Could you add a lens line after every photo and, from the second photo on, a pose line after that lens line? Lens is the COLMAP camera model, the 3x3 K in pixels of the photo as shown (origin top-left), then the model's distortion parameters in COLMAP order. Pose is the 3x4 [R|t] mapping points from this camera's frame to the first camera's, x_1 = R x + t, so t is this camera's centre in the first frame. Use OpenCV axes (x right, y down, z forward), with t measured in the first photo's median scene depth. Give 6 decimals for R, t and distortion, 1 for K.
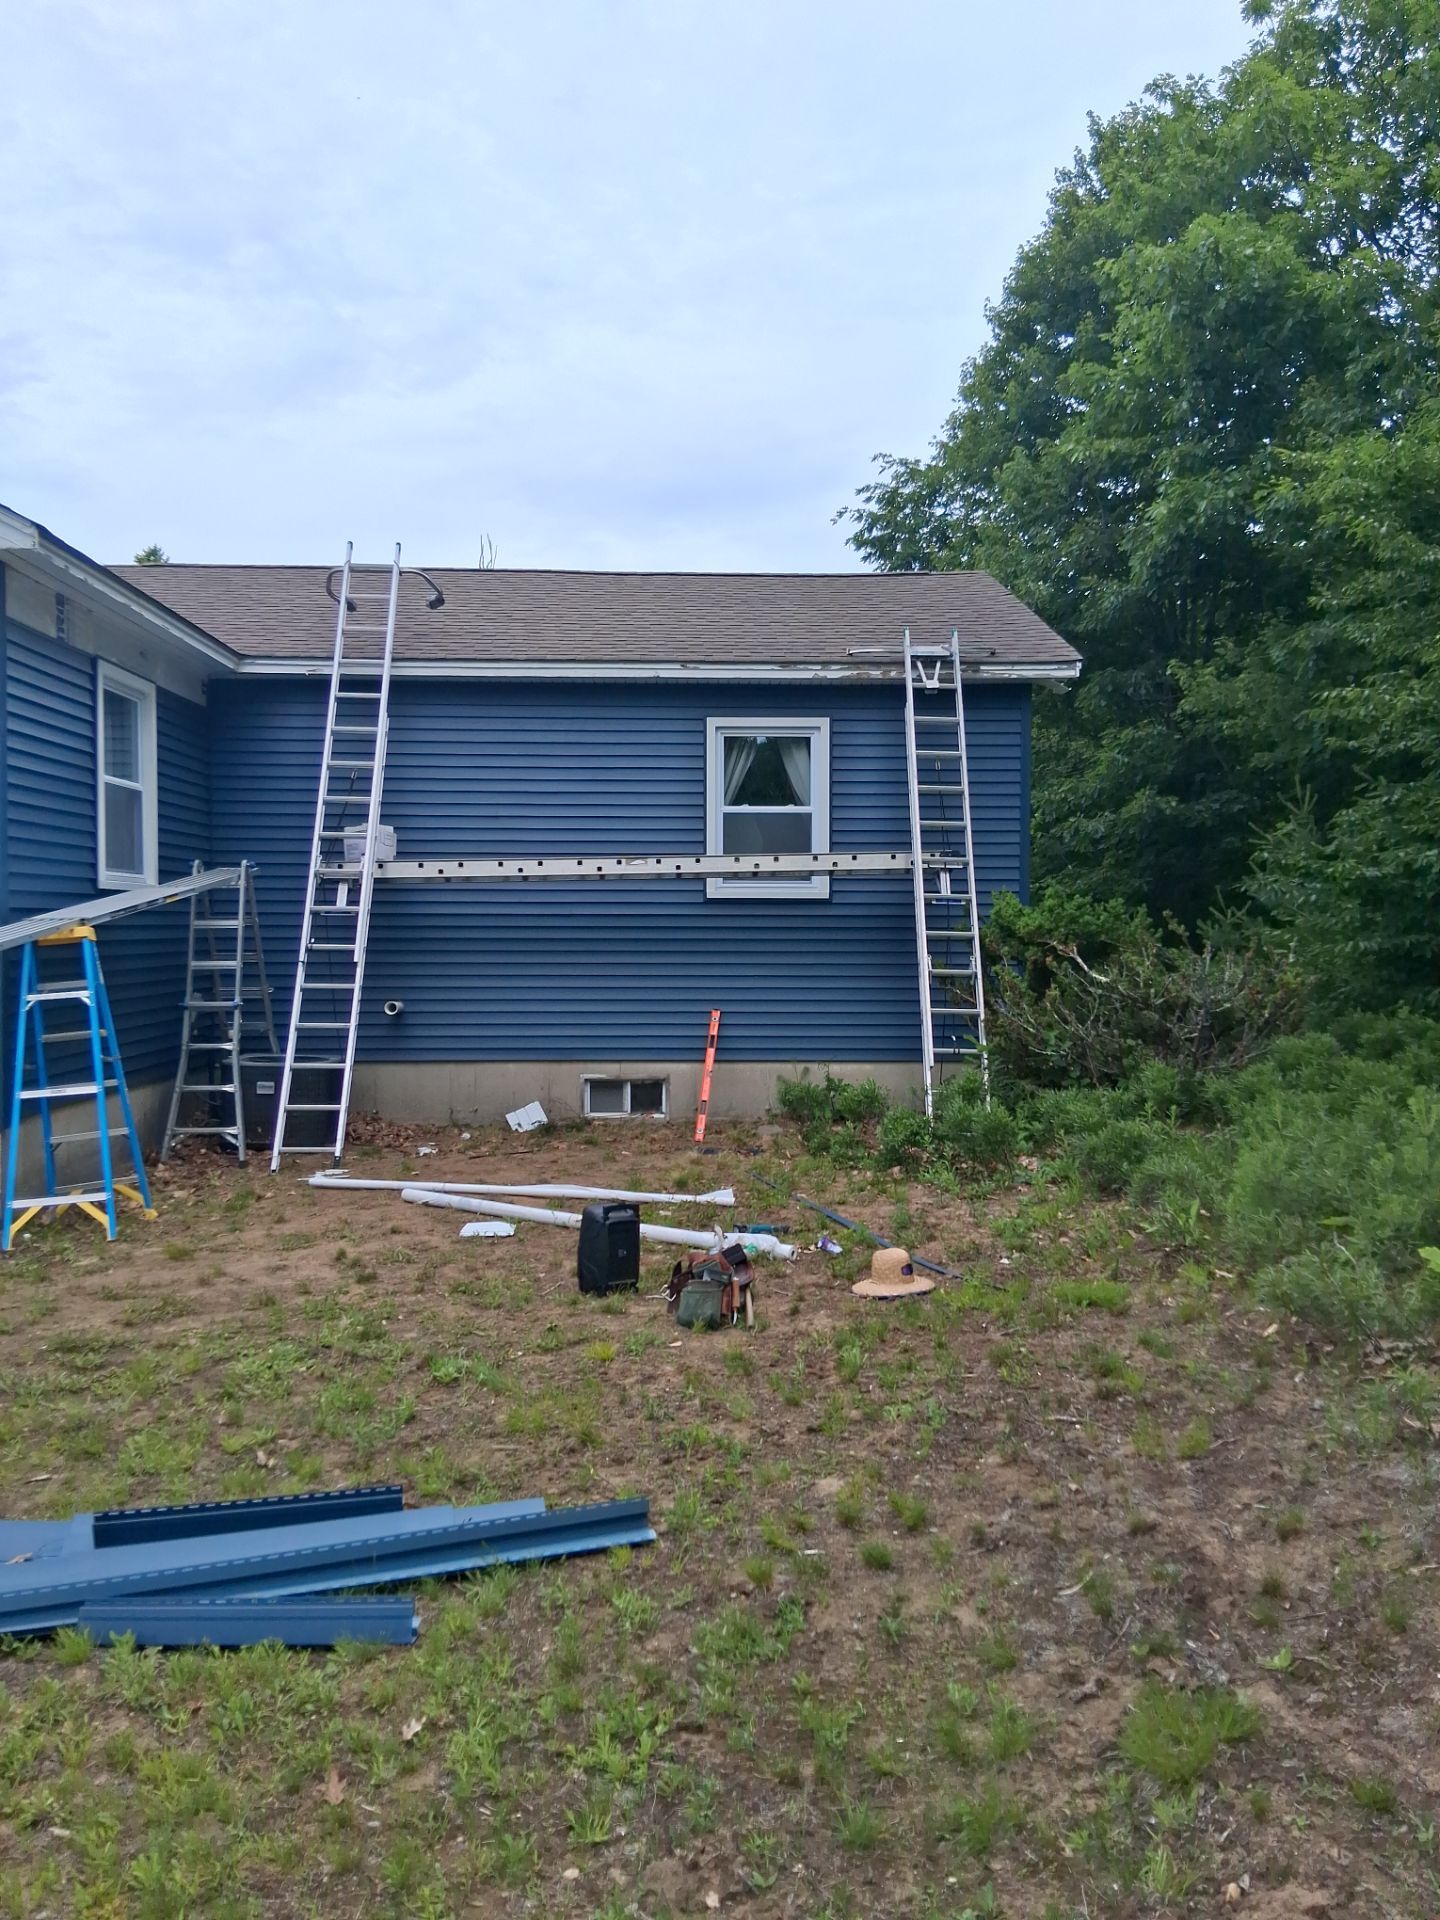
lens RADIAL K [[1445.2, 0, 729.4], [0, 1445.2, 949.3], [0, 0, 1]] dist [0.140184, -0.224934]
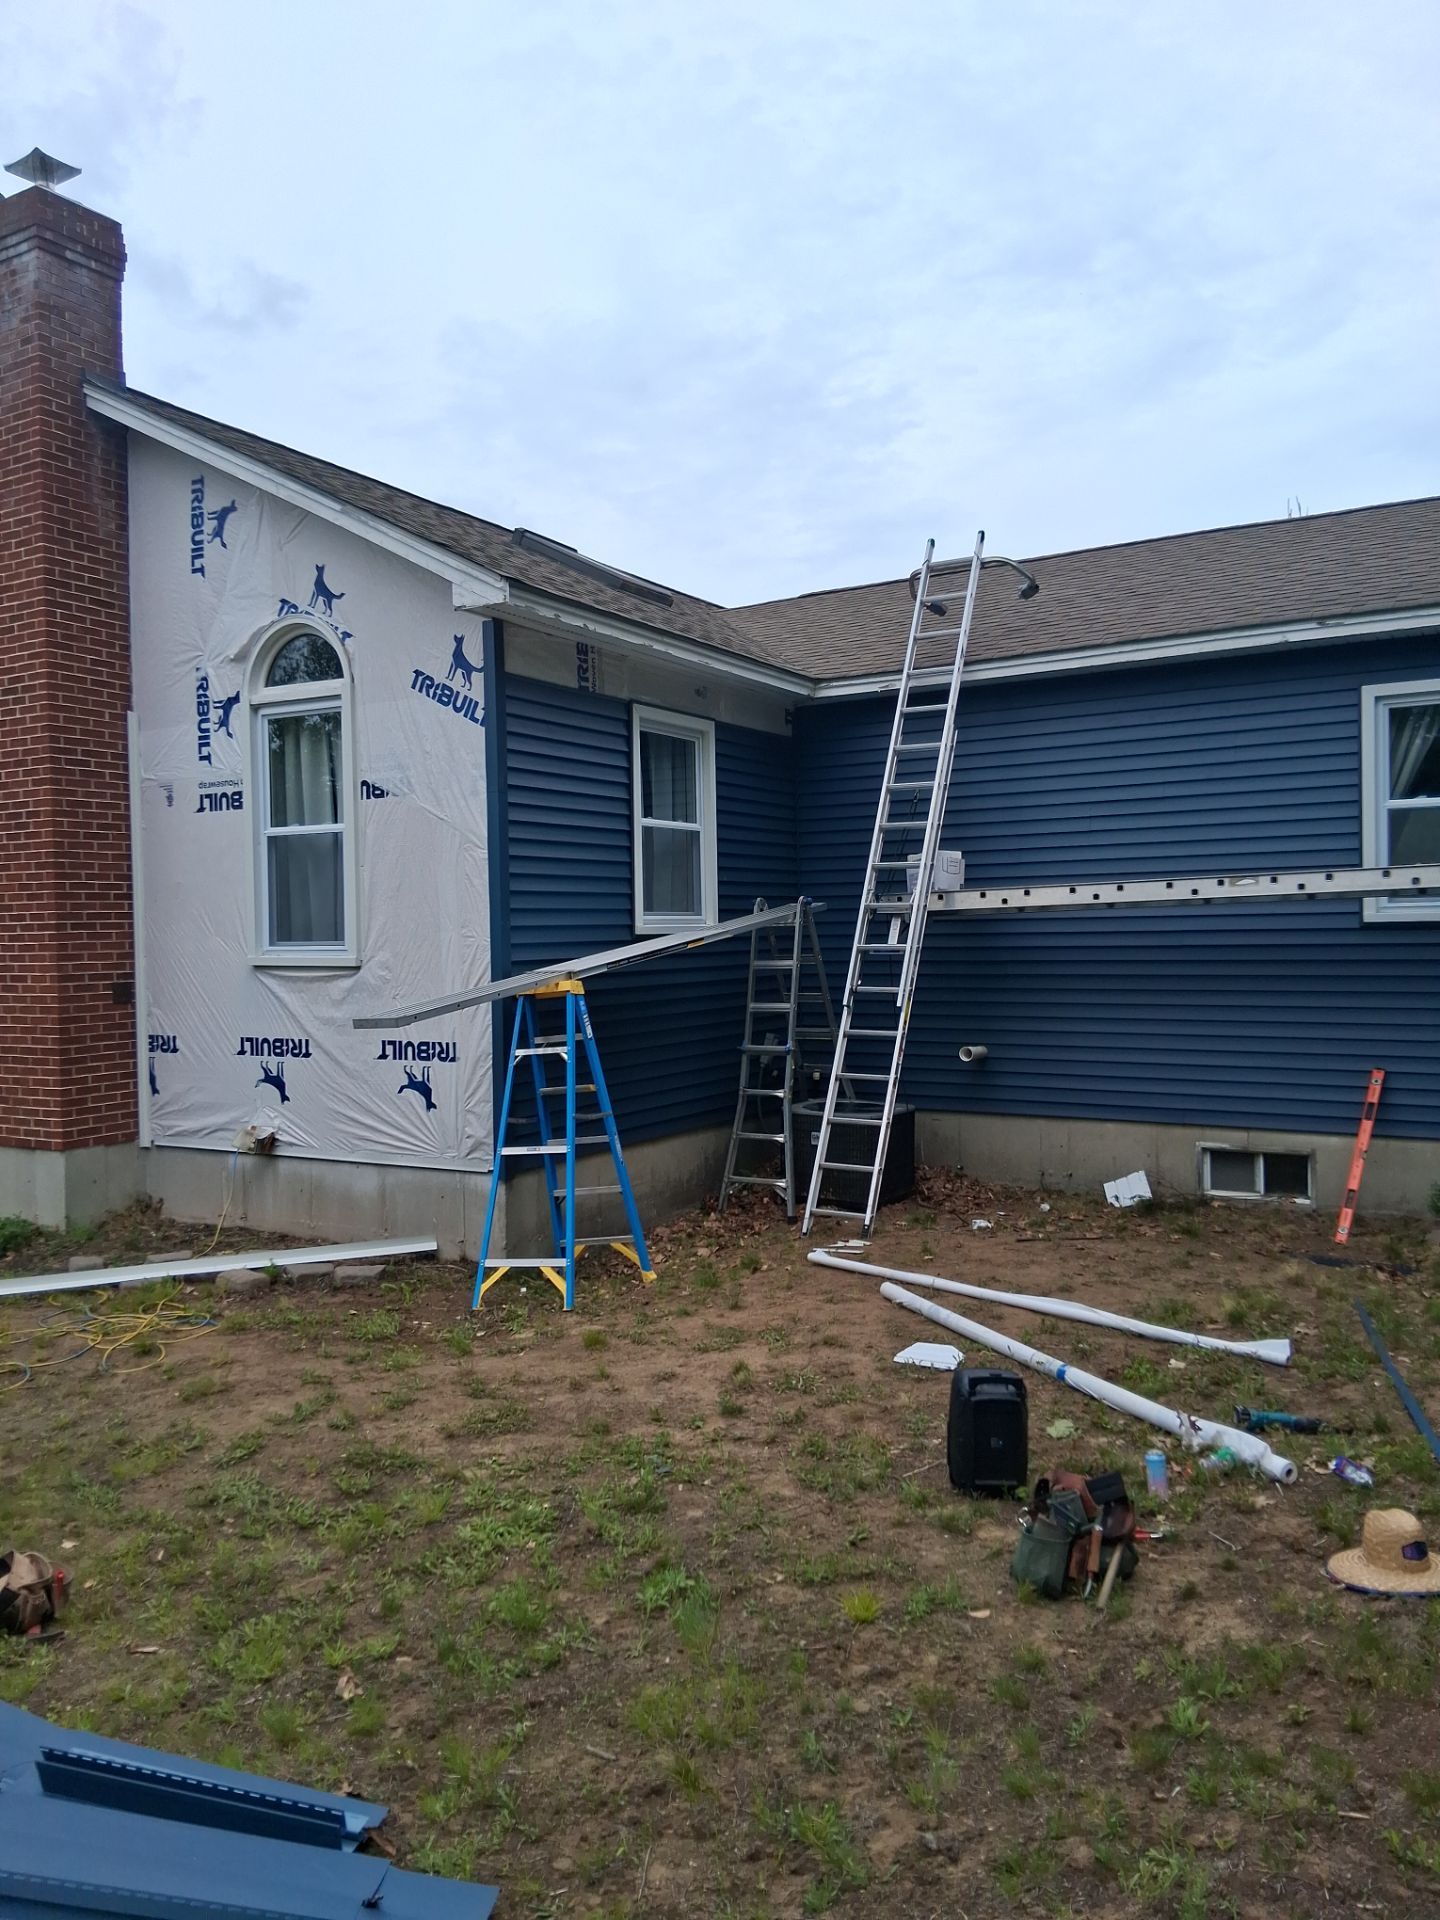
lens RADIAL K [[1445.2, 0, 729.4], [0, 1445.2, 949.3], [0, 0, 1]] dist [0.140184, -0.224934]
pose [[0.843873, -0.008123, -0.536481, 0.127868], [0.009182, 0.999958, -0.000697, -0.025571], [0.536464, -0.004338, 0.843912, 0.177516]]
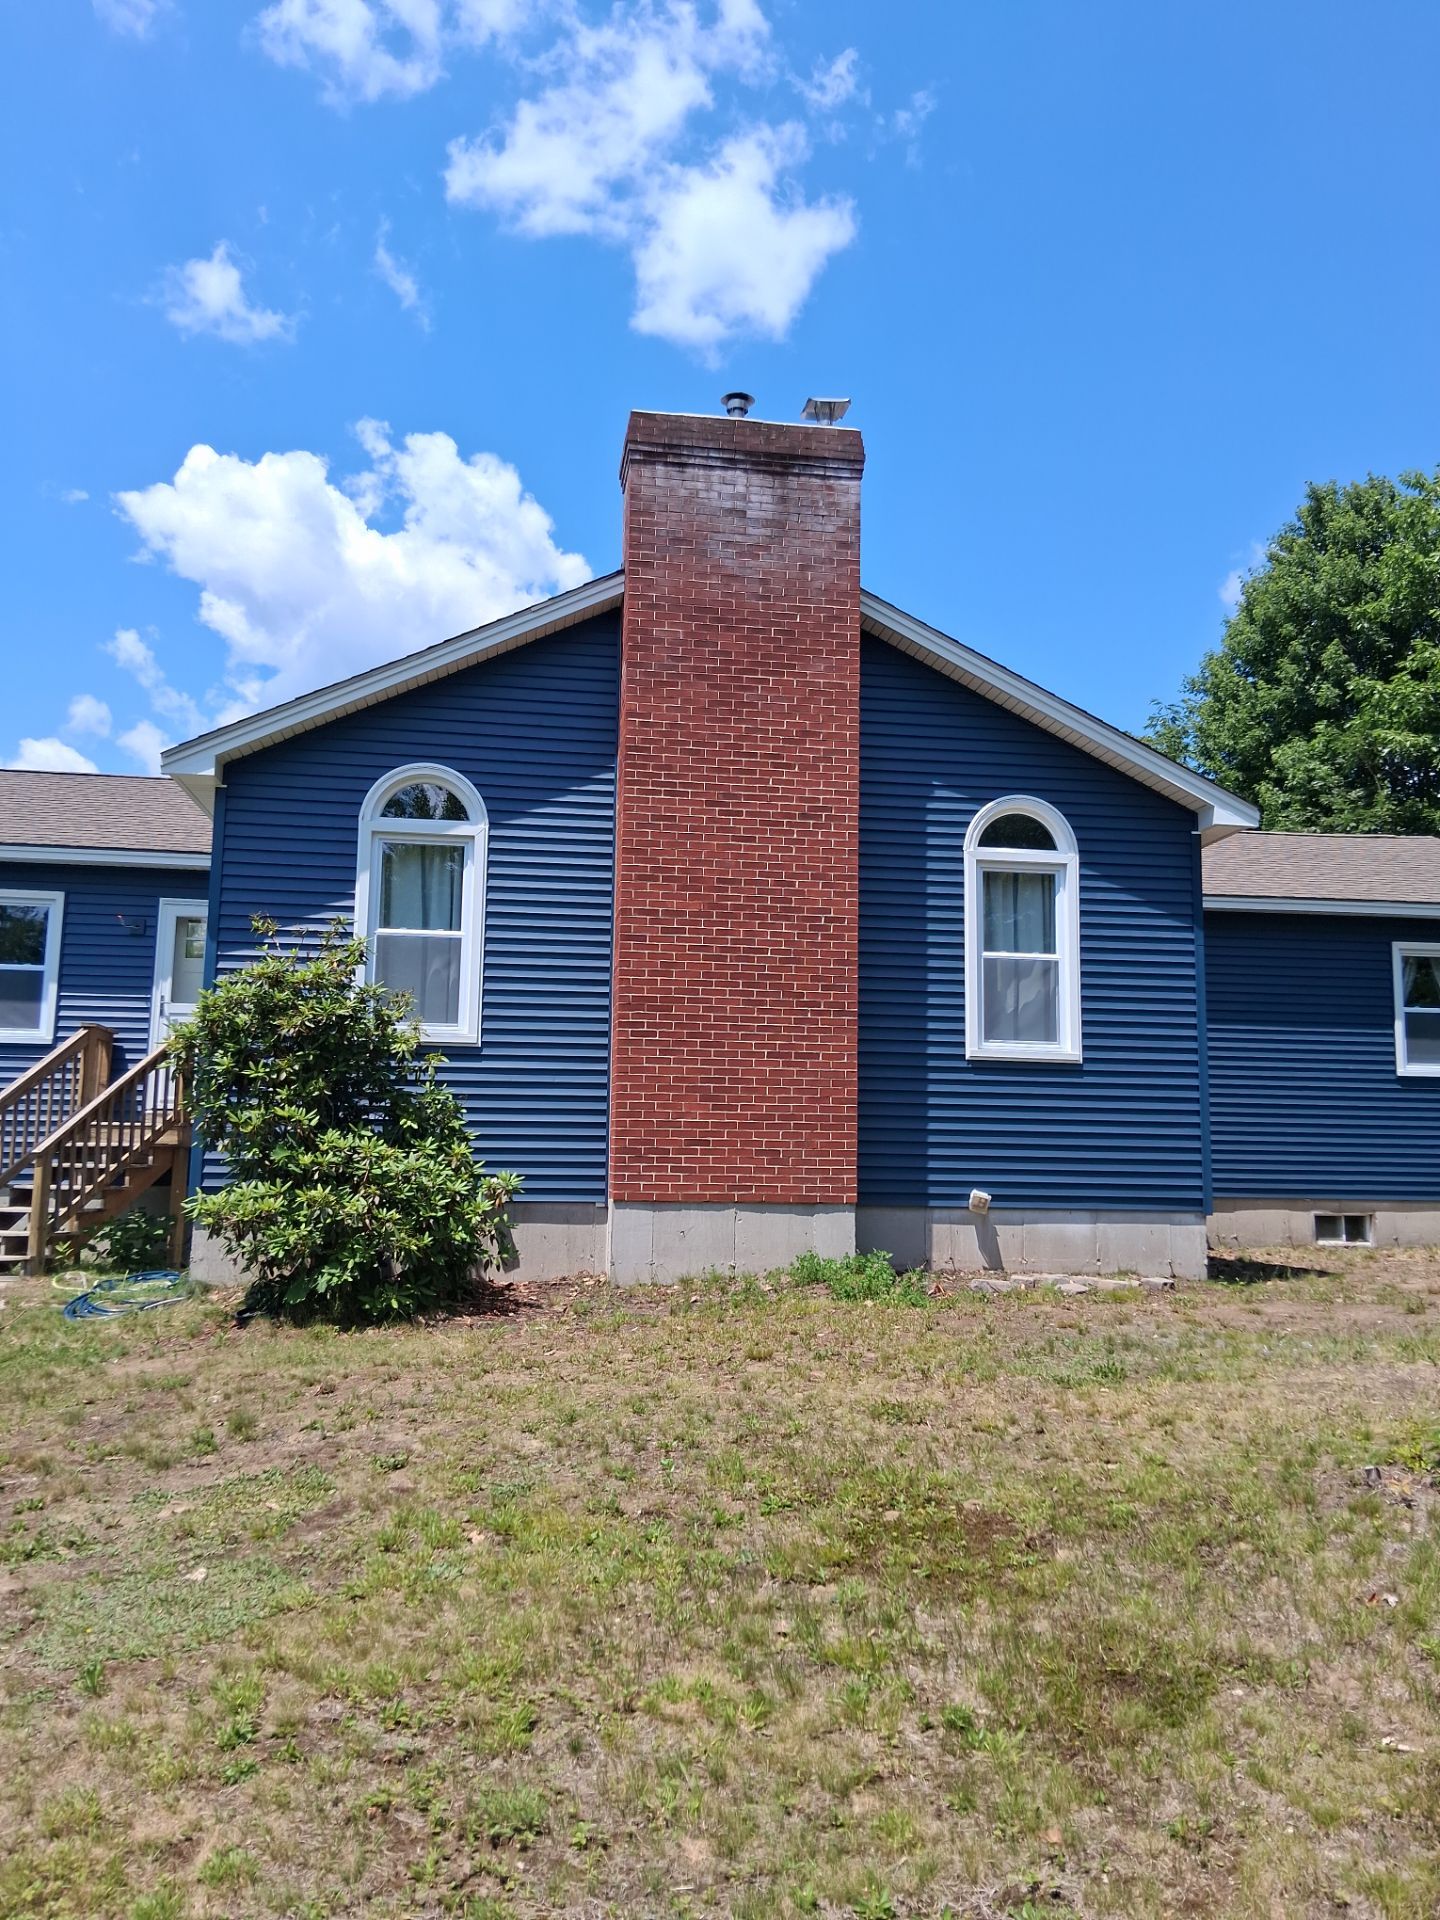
lens RADIAL K [[1433.3, 0, 718.4], [0, 1433.3, 929.5], [0, 0, 1]] dist [0.033679, -0.000813]
pose [[0.994273, 0.030540, 0.102416, -0.837020], [-0.013423, 0.986398, -0.163825, 0.062033], [-0.106026, 0.161512, 0.981159, -0.277561]]
